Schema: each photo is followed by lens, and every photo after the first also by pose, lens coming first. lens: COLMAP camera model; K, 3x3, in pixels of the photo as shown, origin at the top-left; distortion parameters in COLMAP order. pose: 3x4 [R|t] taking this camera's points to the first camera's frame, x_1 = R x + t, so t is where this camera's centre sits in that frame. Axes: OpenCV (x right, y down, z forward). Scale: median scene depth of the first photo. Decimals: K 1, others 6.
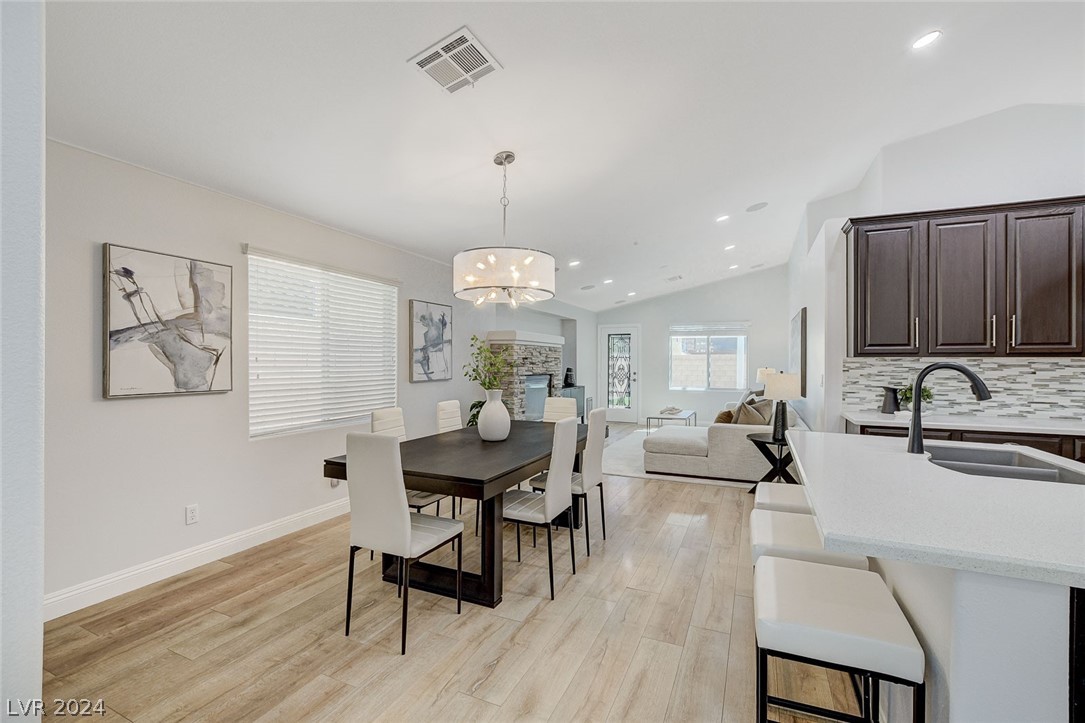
lens RADIAL K [[476.5, 0, 541.4], [0, 476.5, 361.9], [0, 0, 1]] dist [-0.022392, 0.004745]
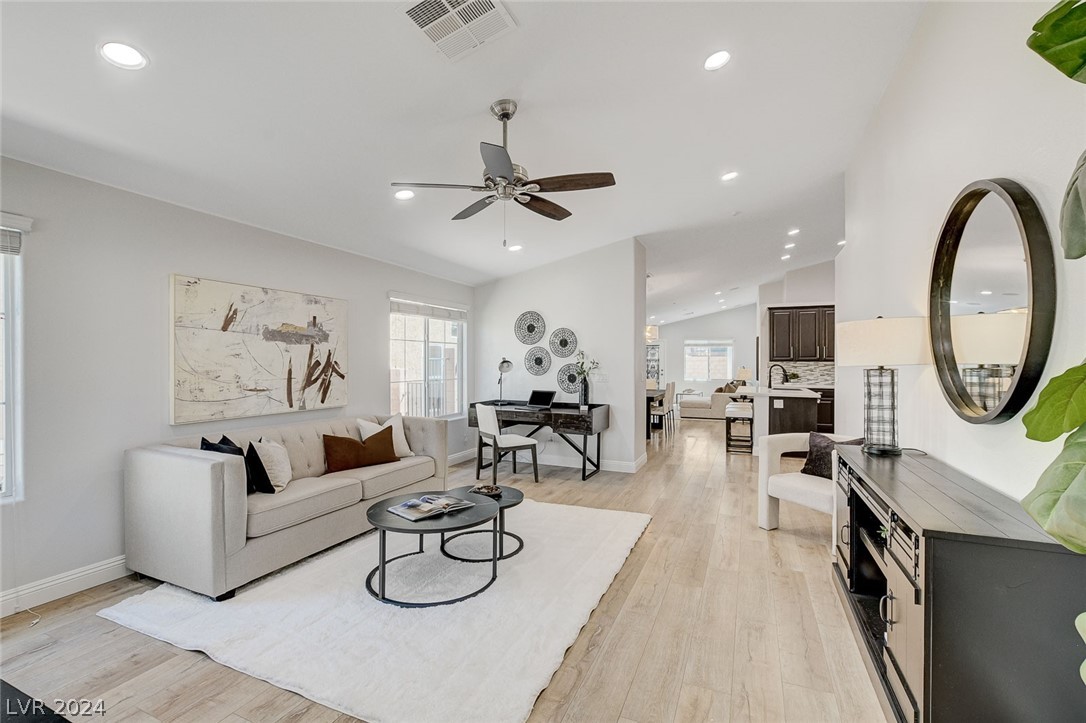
lens RADIAL K [[476.9, 0, 541.1], [0, 476.9, 362.2], [0, 0, 1]] dist [-0.022392, 0.004745]
pose [[0.999927, -0.002880, 0.011709, -0.542397], [0.002873, 0.999996, 0.000635, -0.011563], [-0.011711, -0.000601, 0.999931, -1.396516]]
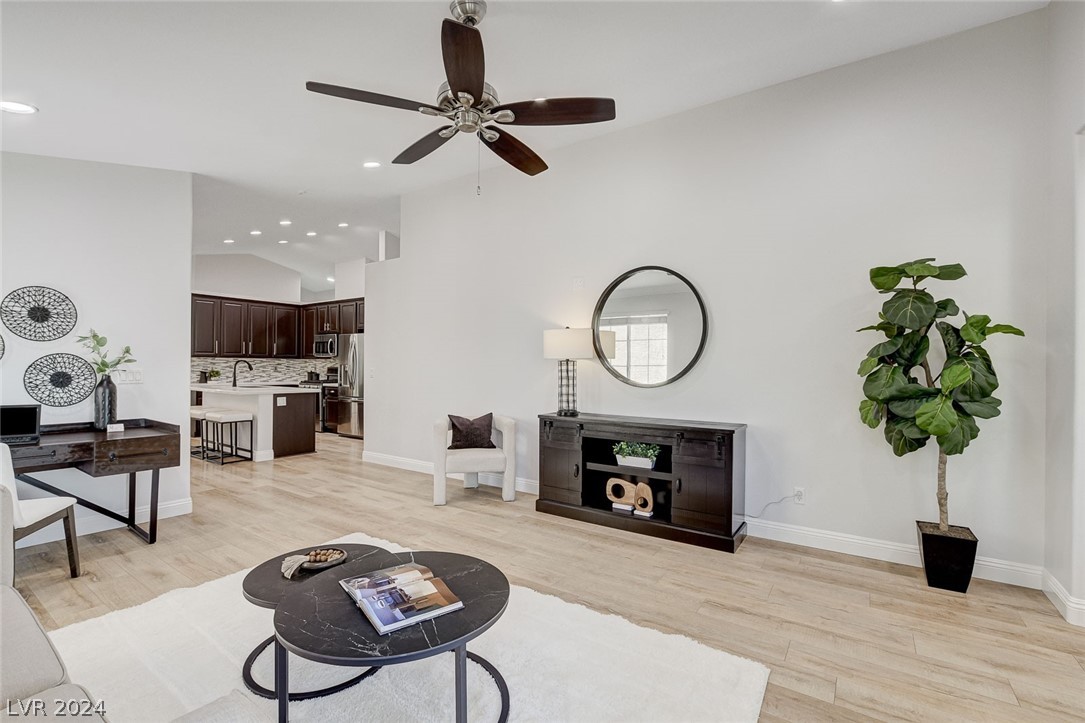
lens RADIAL K [[476.5, 0, 541.7], [0, 476.5, 364.0], [0, 0, 1]] dist [-0.022392, 0.004745]
pose [[0.171491, -0.000110, 0.985186, -1.079000], [-0.007427, 0.999971, 0.001404, 0.005485], [-0.985158, -0.007558, 0.171486, -0.871796]]
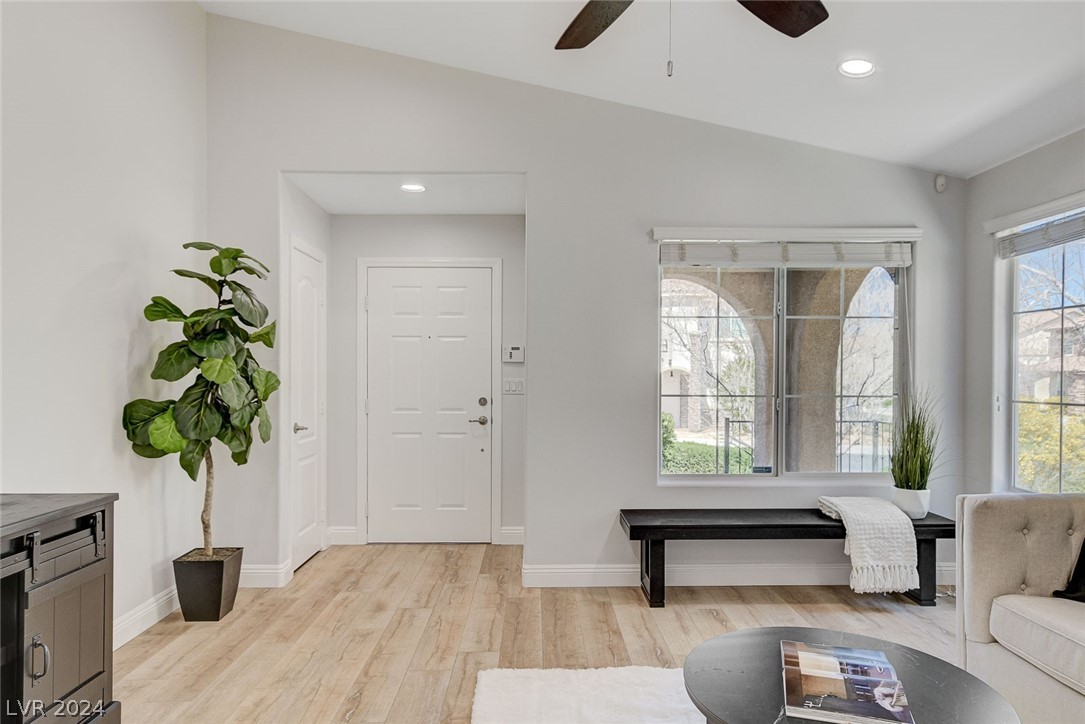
lens RADIAL K [[693.5, 0, 543.1], [0, 693.5, 384.7], [0, 0, 1]] dist [0.003759, 0.008933]
pose [[-0.904765, 0.000334, -0.425911, -0.331677], [-0.007226, 0.999844, 0.016134, 0.008358], [0.425850, 0.017675, -0.904621, -0.359663]]
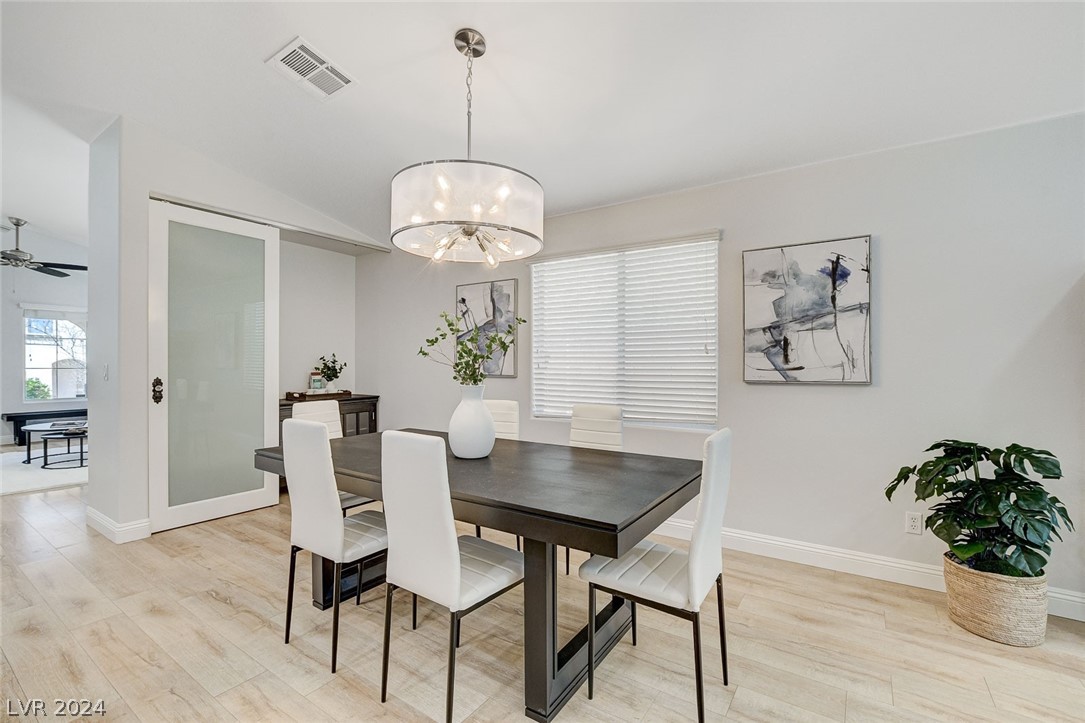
lens RADIAL K [[476.5, 0, 542.3], [0, 476.5, 366.5], [0, 0, 1]] dist [-0.022392, 0.004745]
pose [[-0.170721, 0.001602, -0.985318, 0.453417], [-0.002484, 0.999995, 0.002057, 0.024355], [0.985316, 0.002799, -0.170716, 0.973439]]
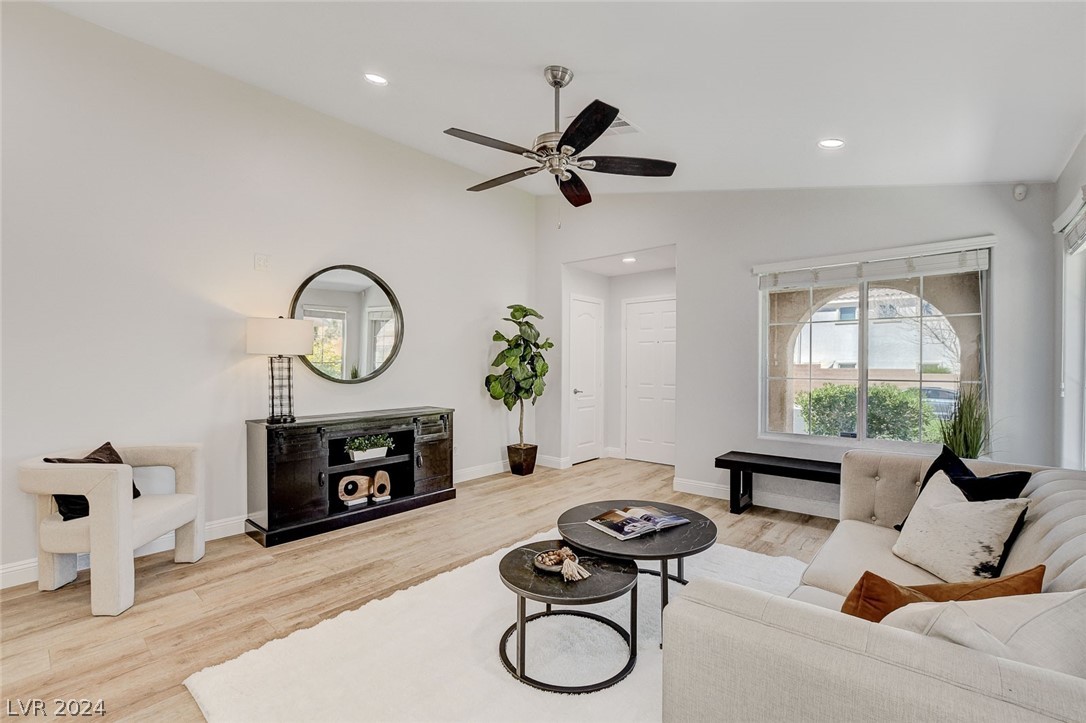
lens RADIAL K [[476.9, 0, 538.4], [0, 476.9, 370.6], [0, 0, 1]] dist [-0.022392, 0.004745]
pose [[-0.955920, -0.008564, 0.293503, -0.750734], [-0.003823, 0.999853, 0.016723, 0.008558], [-0.293603, 0.014864, -0.955812, -0.082200]]
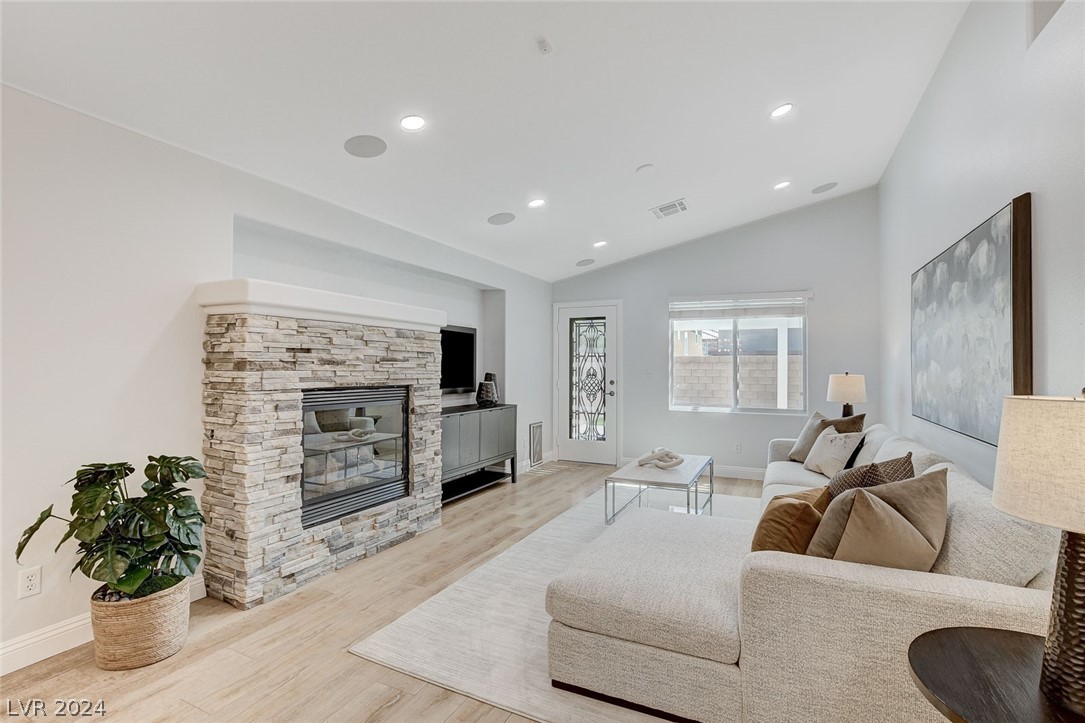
lens RADIAL K [[506.7, 0, 541.4], [0, 506.7, 357.9], [0, 0, 1]] dist [-0.015135, 0.002341]
pose [[0.999650, 0.000484, -0.026433, 0.296719], [-0.000968, 0.999832, -0.018277, 0.011740], [0.026419, 0.018296, 0.999483, 0.854985]]
